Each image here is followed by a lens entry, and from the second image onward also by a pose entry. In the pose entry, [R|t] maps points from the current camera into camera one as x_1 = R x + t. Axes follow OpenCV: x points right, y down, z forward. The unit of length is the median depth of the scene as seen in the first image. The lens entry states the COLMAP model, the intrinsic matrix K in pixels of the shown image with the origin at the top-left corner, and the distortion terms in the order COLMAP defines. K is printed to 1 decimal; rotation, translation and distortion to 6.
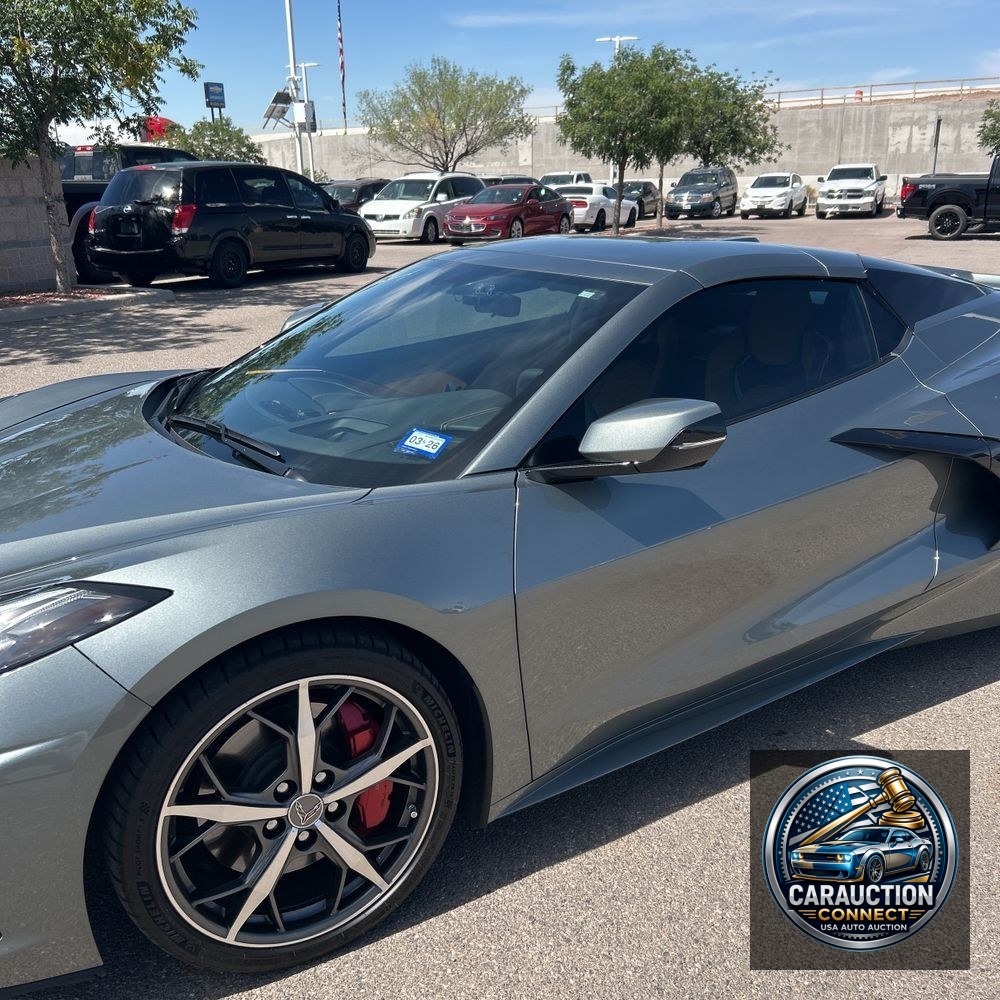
lens RADIAL K [[1010.5, 0, 503.0], [0, 1010.5, 503.8], [0, 0, 1]] dist [0.017798, -0.014770]
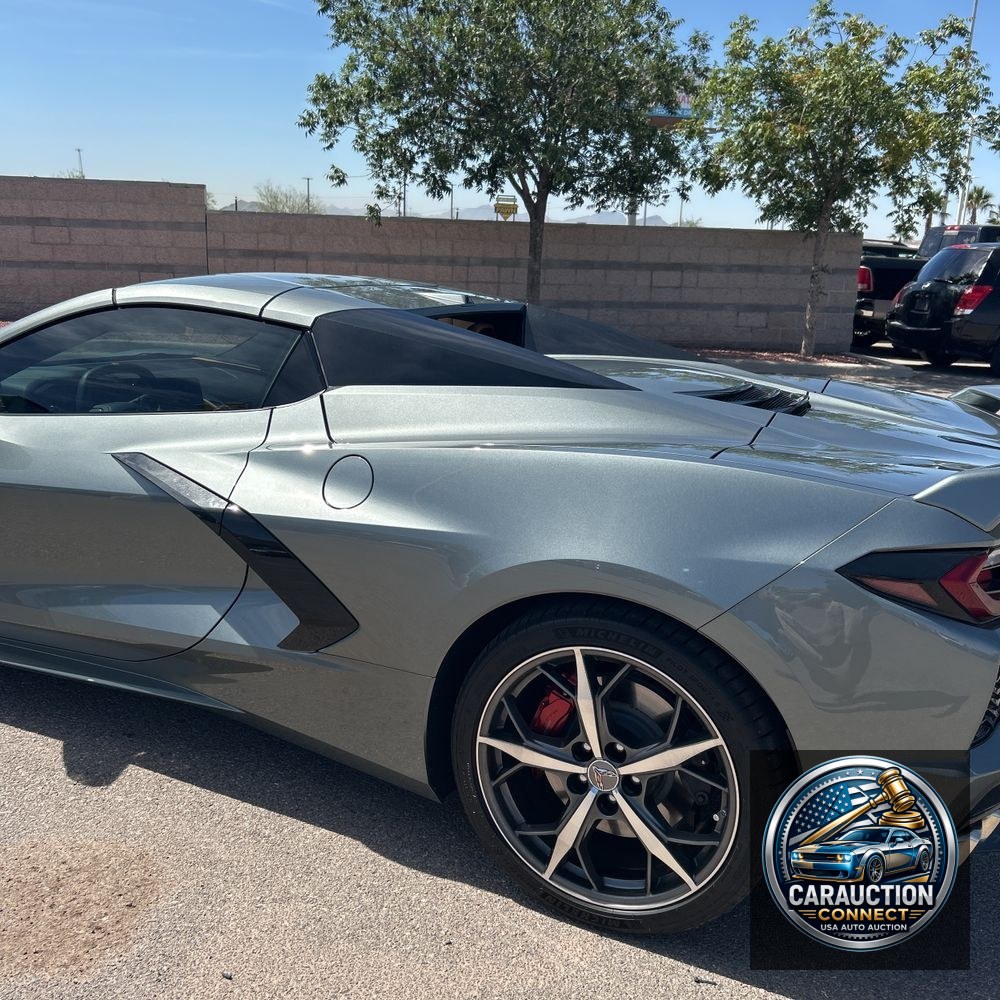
lens RADIAL K [[1009.2, 0, 489.9], [0, 1009.2, 503.9], [0, 0, 1]] dist [0.074654, -0.119613]
pose [[0.558713, 0.240024, -0.793869, 0.125226], [-0.301139, 0.950589, 0.075471, -0.019030], [0.772758, 0.196898, 0.603387, 0.060219]]
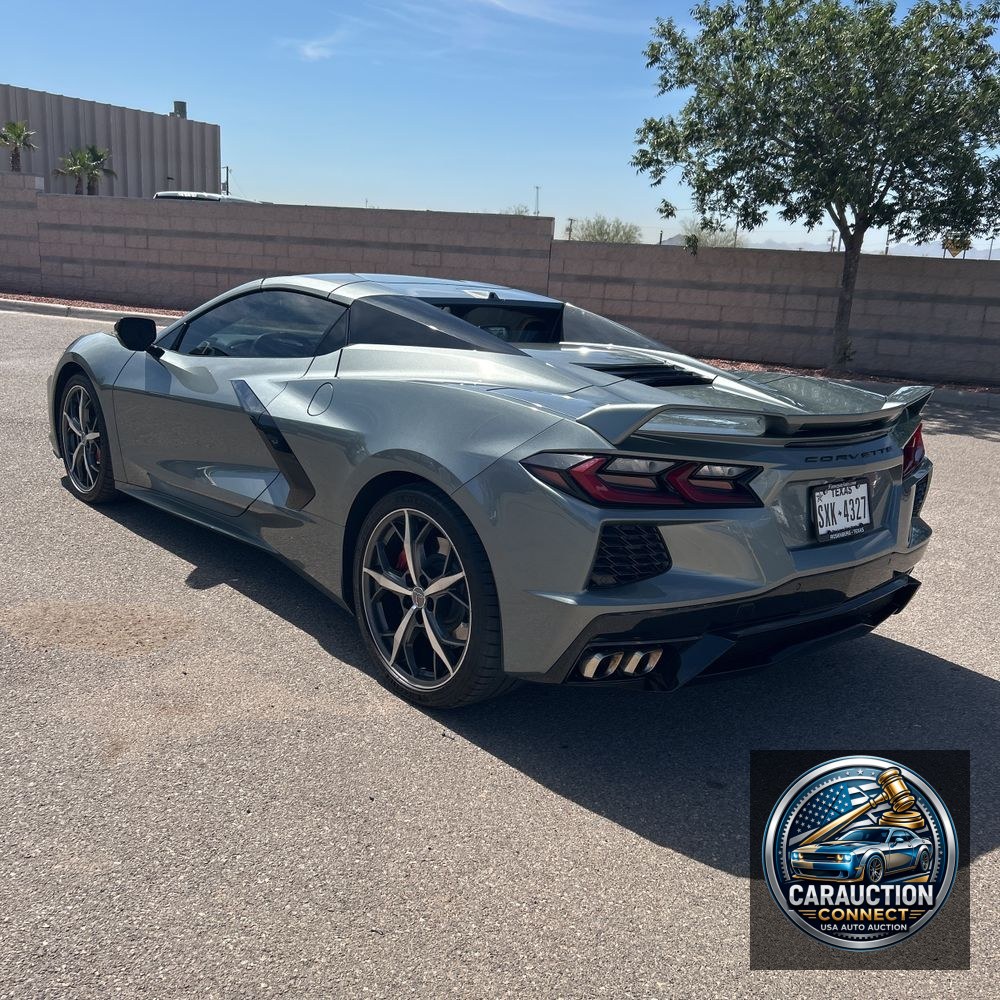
lens RADIAL K [[1005.7, 0, 500.0], [0, 1005.7, 500.0], [0, 0, 1]] dist [0.063956, -0.120294]
pose [[0.195670, 0.256332, -0.946577, 0.181364], [-0.365266, 0.914832, 0.172231, -0.029615], [0.910107, 0.312052, 0.272634, 0.090354]]
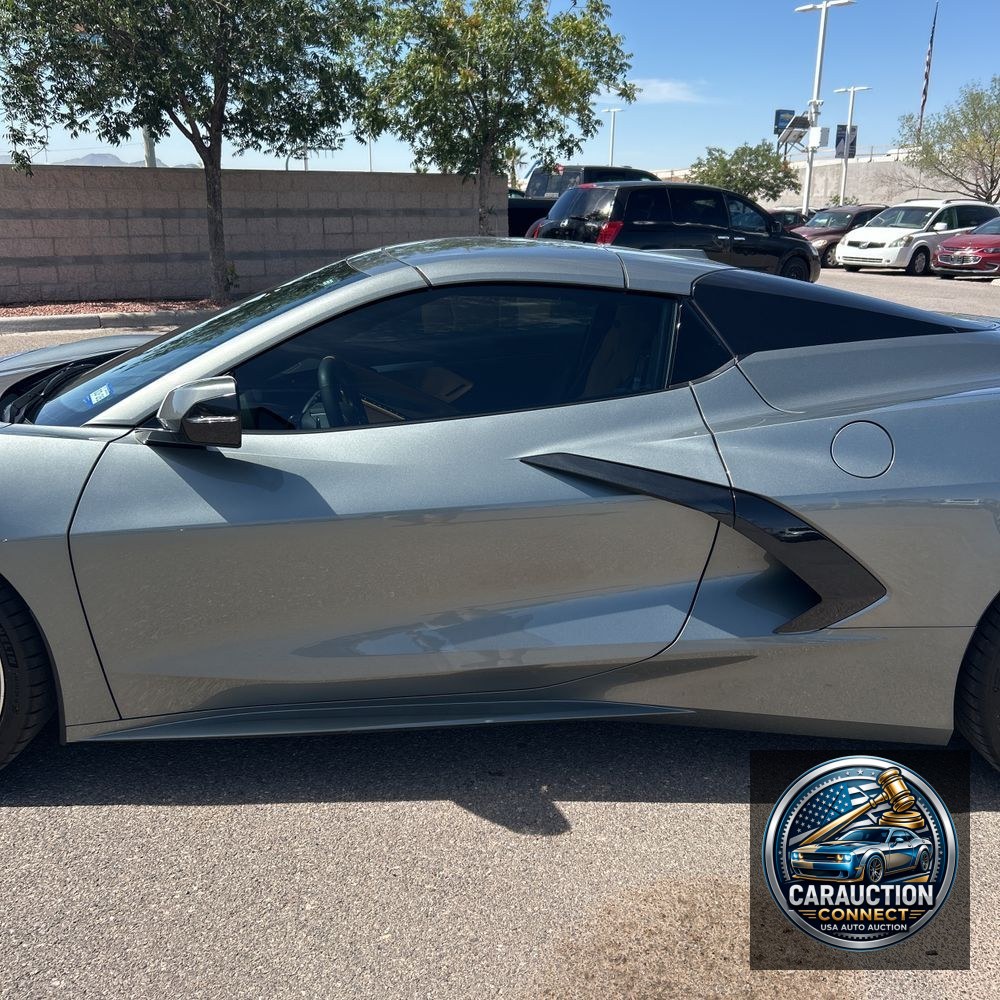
lens RADIAL K [[1010.5, 0, 503.0], [0, 1010.5, 503.8], [0, 0, 1]] dist [0.017798, -0.014770]
pose [[0.870501, 0.164310, -0.463928, 0.066058], [-0.175100, 0.984346, 0.020075, -0.003394], [0.459964, 0.063759, 0.885645, 0.017199]]
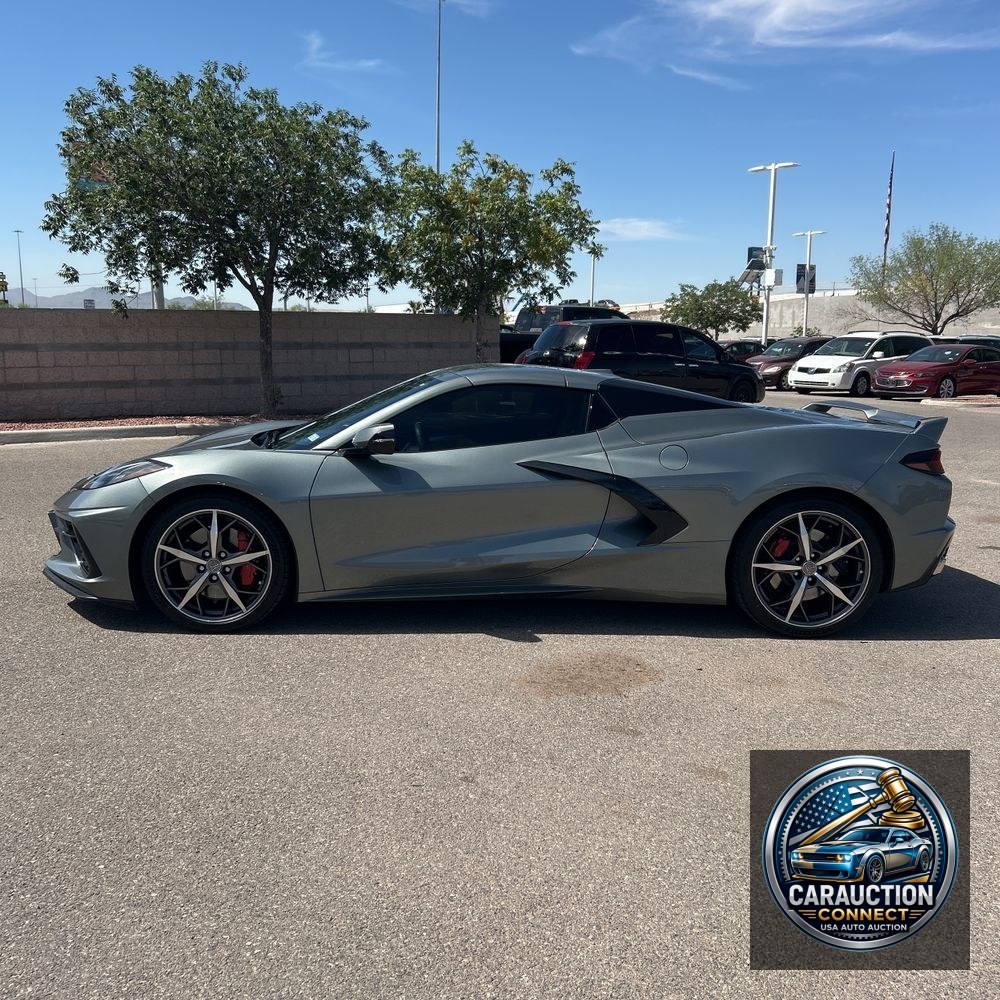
lens RADIAL K [[991.9, 0, 503.1], [0, 991.9, 497.2], [0, 0, 1]] dist [0.101067, -0.255934]
pose [[0.876204, 0.101497, -0.471132, 0.108331], [-0.170268, 0.979723, -0.105598, 0.018614], [0.450861, 0.172744, 0.875719, -0.060683]]
